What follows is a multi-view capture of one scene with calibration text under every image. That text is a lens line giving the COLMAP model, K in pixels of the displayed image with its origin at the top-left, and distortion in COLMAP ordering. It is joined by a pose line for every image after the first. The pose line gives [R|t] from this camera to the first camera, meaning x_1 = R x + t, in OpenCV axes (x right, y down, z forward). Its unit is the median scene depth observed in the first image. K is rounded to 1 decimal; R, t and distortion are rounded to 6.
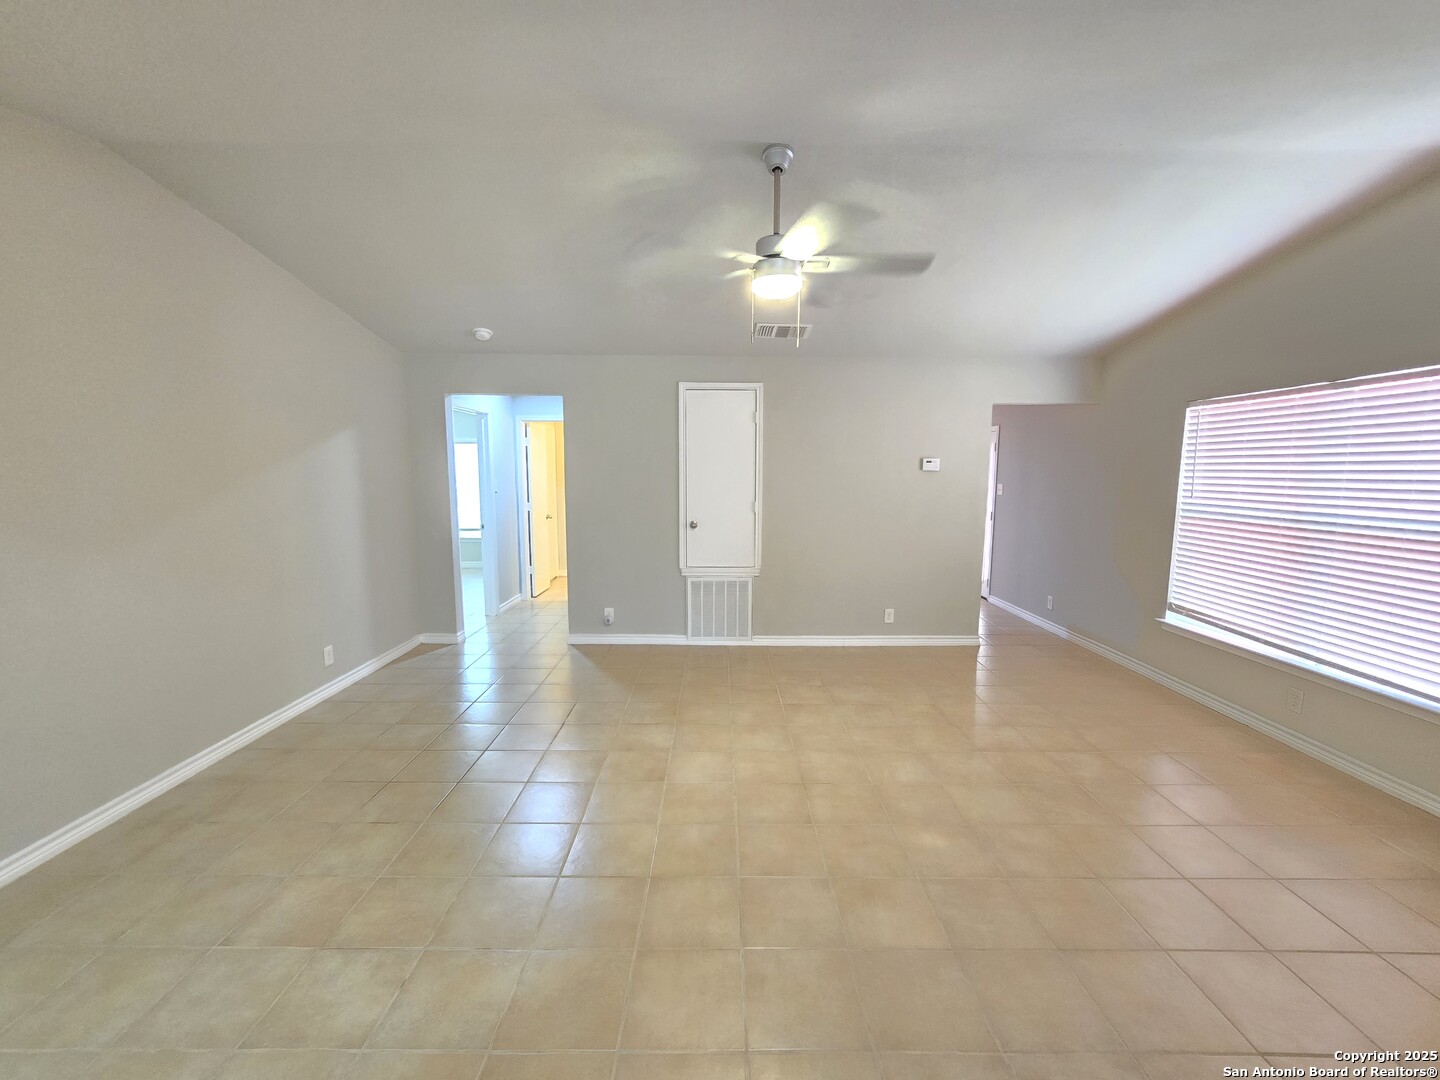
lens RADIAL K [[590.4, 0, 726.9], [0, 590.4, 541.9], [0, 0, 1]] dist [-0.004660, 0.000939]
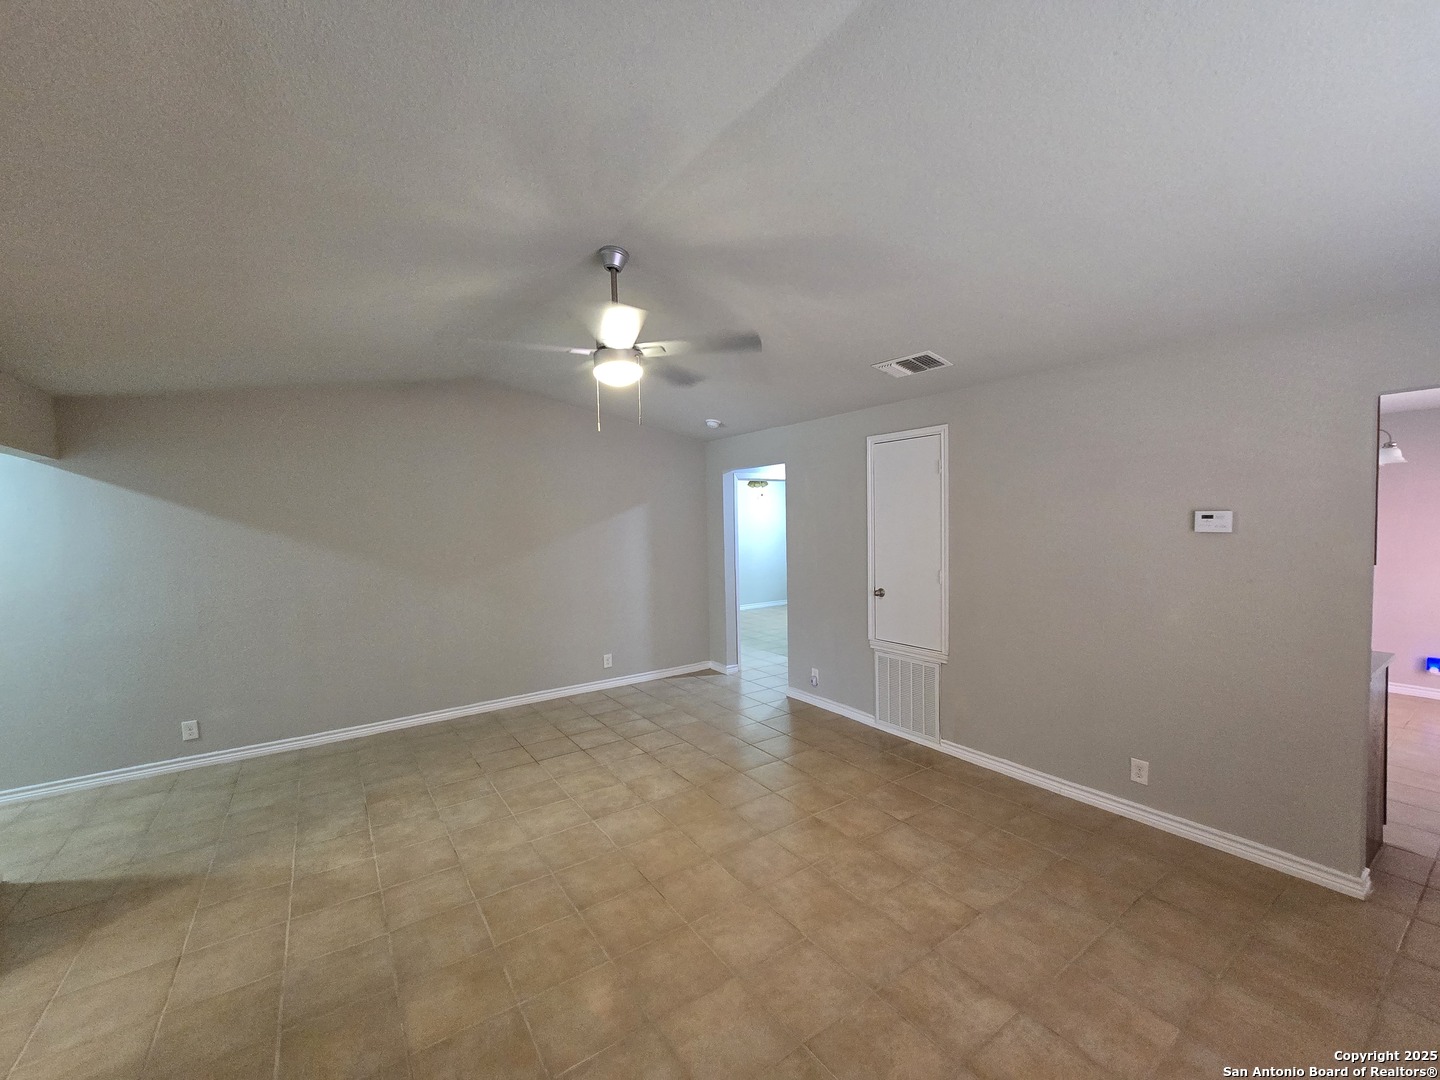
lens RADIAL K [[590.4, 0, 725.4], [0, 590.4, 540.3], [0, 0, 1]] dist [-0.004660, 0.000939]
pose [[0.565289, 0.012936, -0.824791, 0.557007], [-0.073865, 0.996654, -0.034994, -0.060454], [0.821579, 0.080705, 0.564353, 0.309301]]
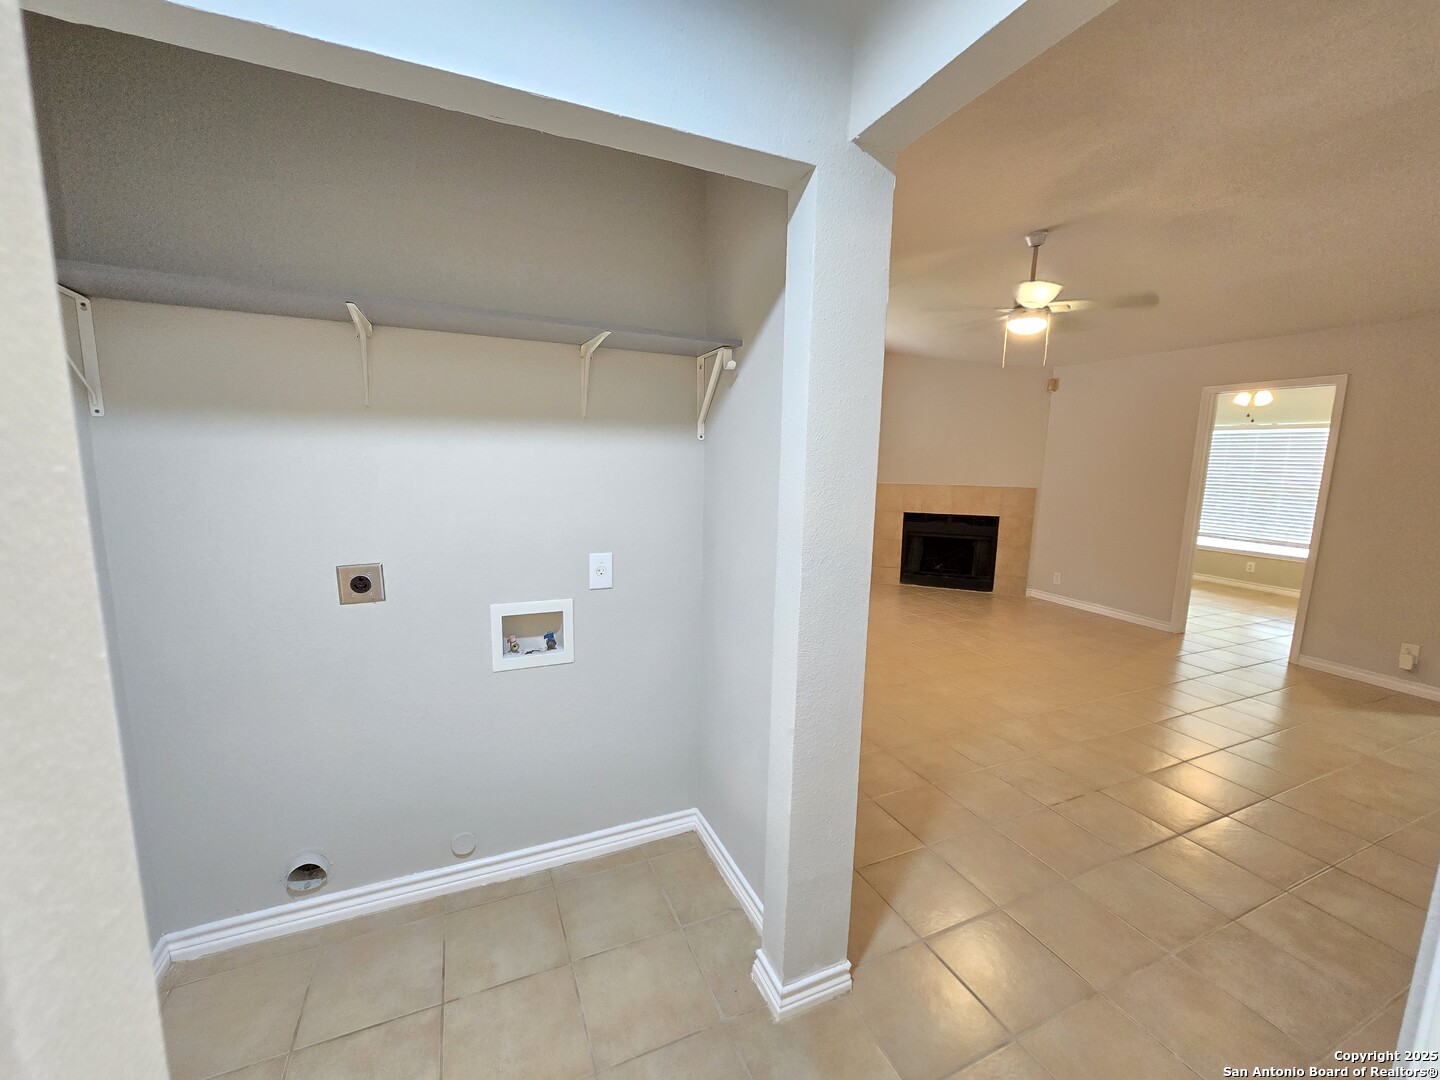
lens RADIAL K [[590.4, 0, 714.4], [0, 590.4, 537.2], [0, 0, 1]] dist [-0.004660, 0.000939]
pose [[-0.388672, -0.140994, 0.910524, -0.524895], [0.083631, 0.978745, 0.187257, -0.140037], [-0.917573, 0.148929, -0.368619, 1.208870]]
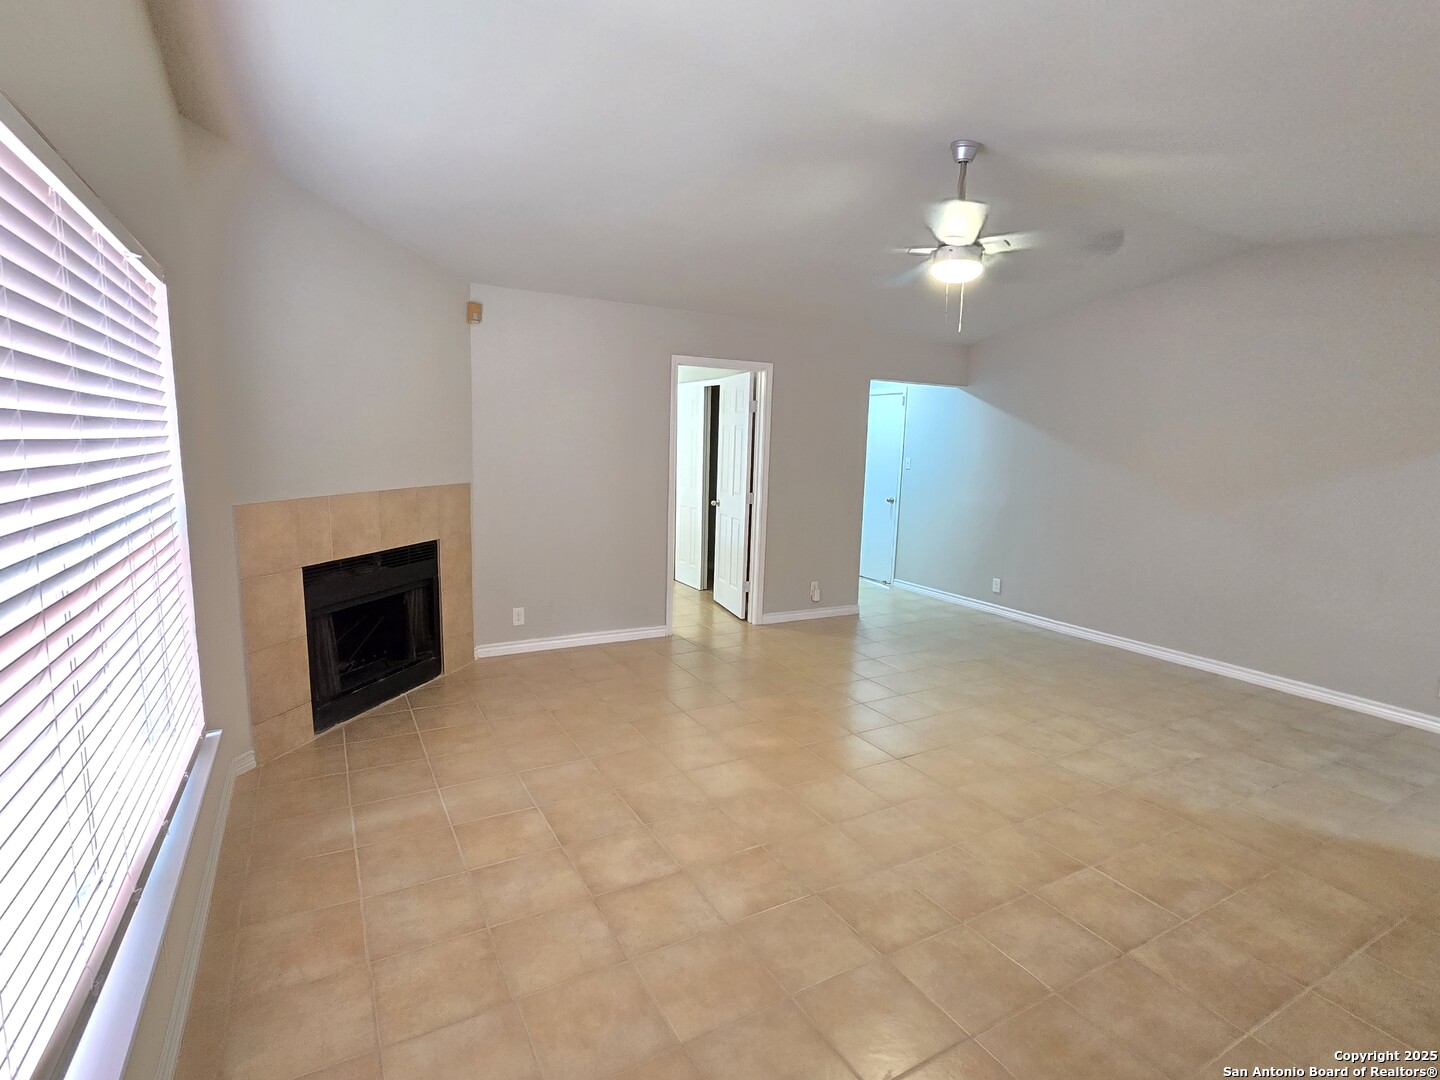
lens RADIAL K [[717.3, 0, 721.0], [0, 717.3, 542.1], [0, 0, 1]] dist [-0.010419, 0.003132]
pose [[-0.875588, 0.036996, -0.481640, 0.565441], [-0.089668, 0.967287, 0.237309, -0.123412], [0.474664, 0.250973, -0.843627, 1.046401]]
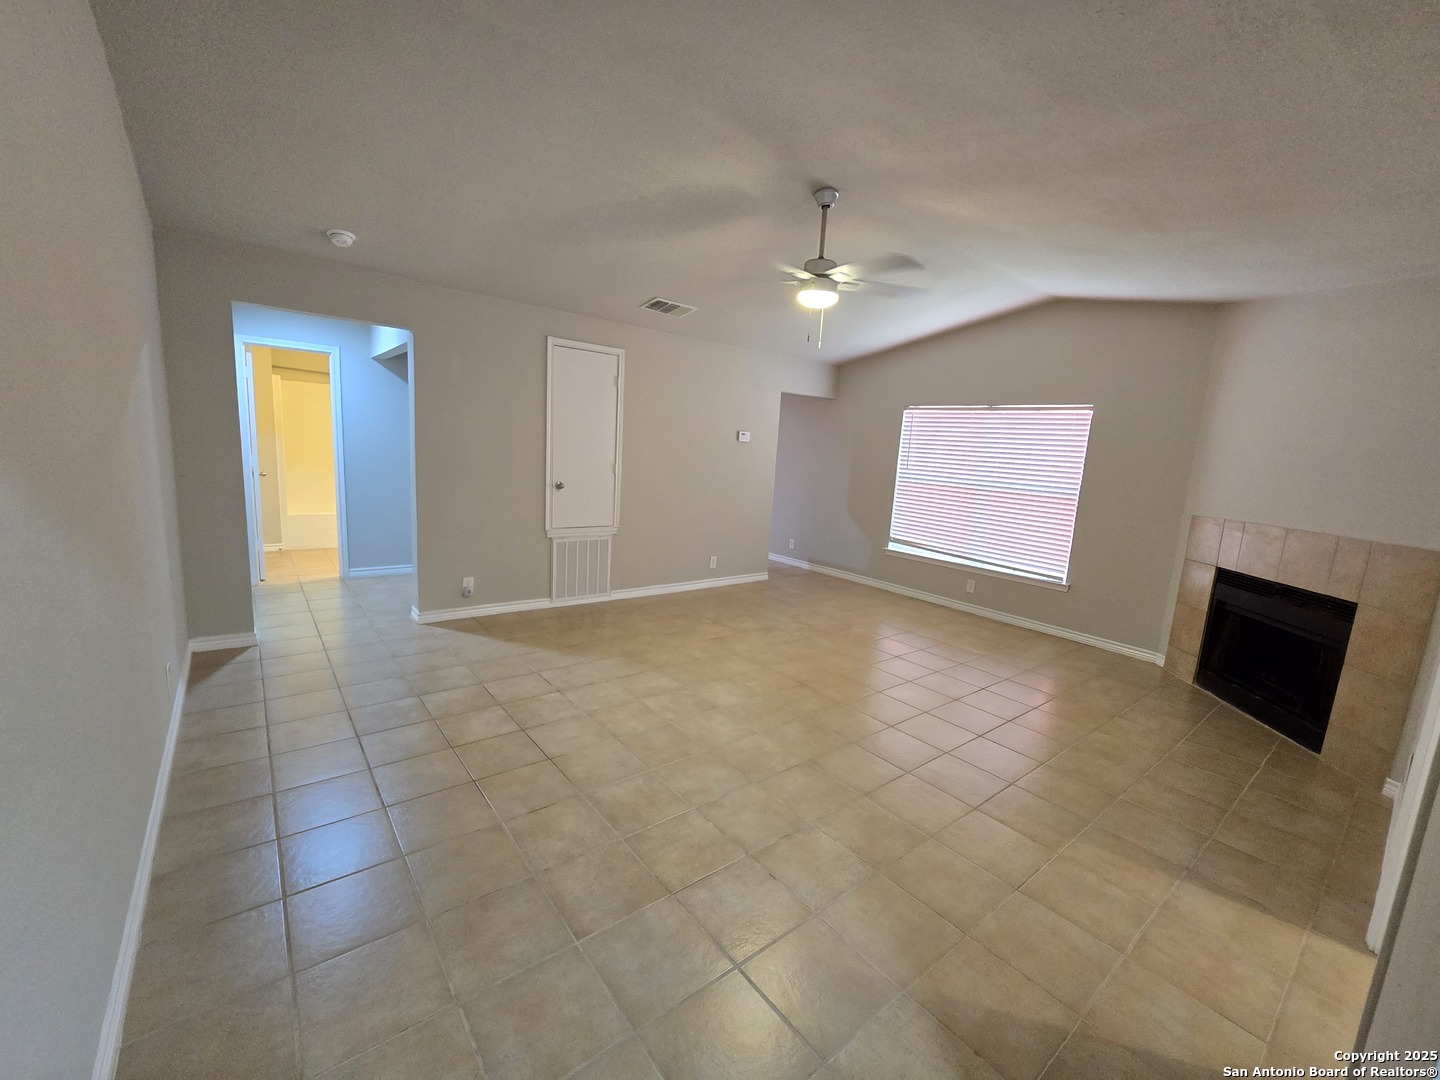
lens RADIAL K [[590.4, 0, 728.5], [0, 590.4, 537.9], [0, 0, 1]] dist [-0.004660, 0.000939]
pose [[0.779471, -0.053195, 0.624175, -0.467518], [0.014705, 0.997667, 0.066662, -0.003342], [-0.626265, -0.042783, 0.778435, 0.055696]]
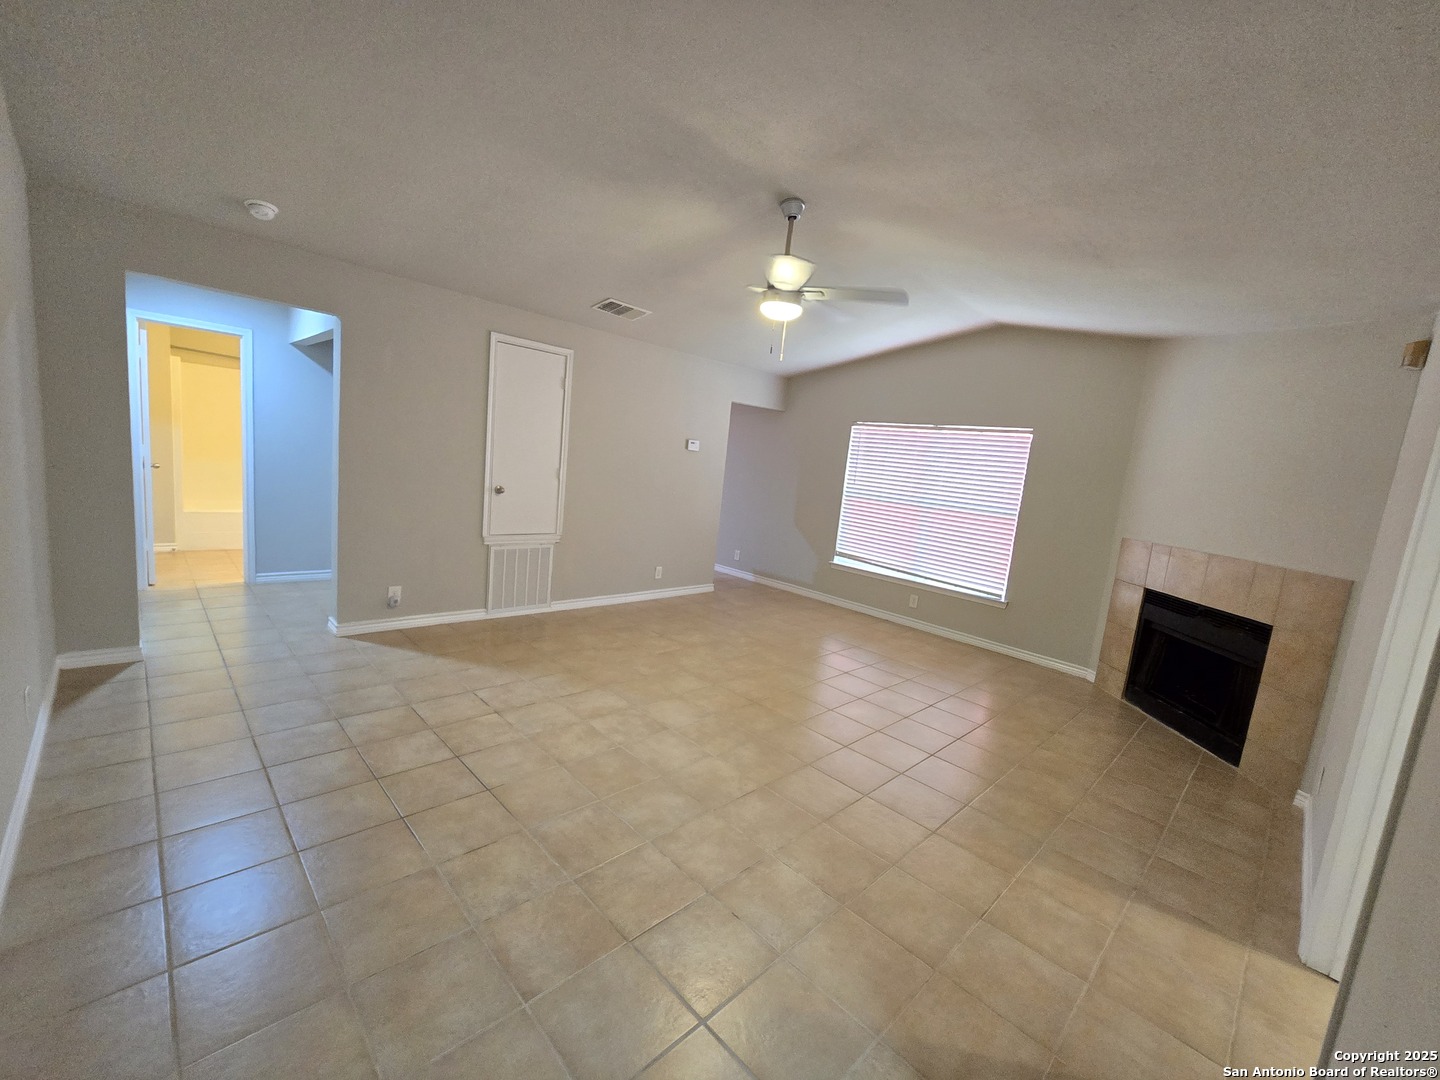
lens RADIAL K [[590.4, 0, 727.2], [0, 590.4, 538.8], [0, 0, 1]] dist [-0.004660, 0.000939]
pose [[0.710074, -0.028813, 0.703537, -0.469361], [-0.014855, 0.998327, 0.055878, -0.009574], [-0.703970, -0.050129, 0.708458, 0.088387]]
